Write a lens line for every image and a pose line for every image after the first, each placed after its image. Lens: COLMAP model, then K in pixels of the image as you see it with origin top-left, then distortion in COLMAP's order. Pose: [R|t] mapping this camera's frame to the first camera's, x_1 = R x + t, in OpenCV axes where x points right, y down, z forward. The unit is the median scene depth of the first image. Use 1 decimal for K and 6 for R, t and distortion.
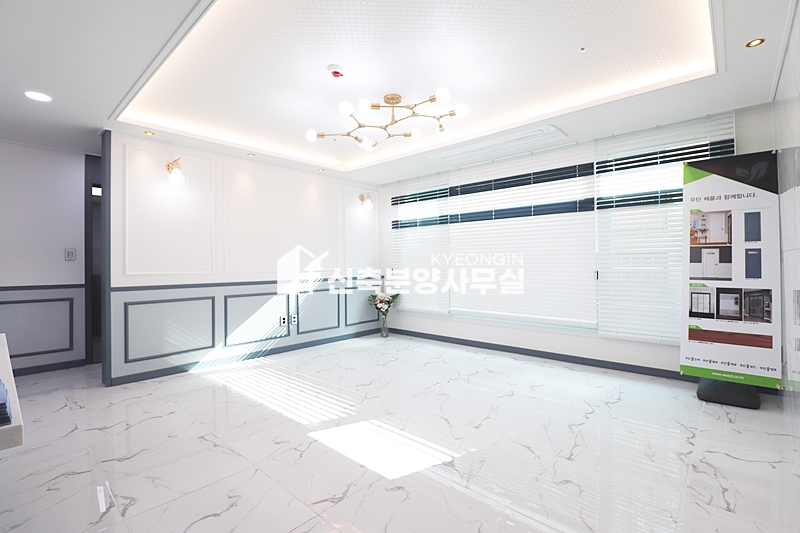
lens RADIAL K [[369.7, 0, 402.2], [0, 369.7, 262.5], [0, 0, 1]] dist [-0.008478, -0.004009]
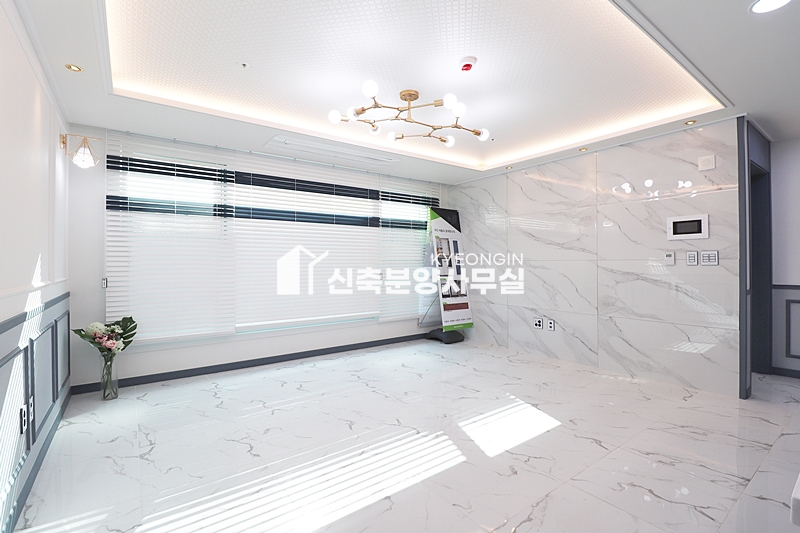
lens RADIAL K [[369.7, 0, 404.4], [0, 369.7, 263.5], [0, 0, 1]] dist [-0.008478, -0.004009]
pose [[0.191822, 0.007504, 0.981401, -0.969237], [0.003013, 0.999962, -0.008235, -0.000420], [-0.981425, 0.004536, 0.191792, 0.844154]]
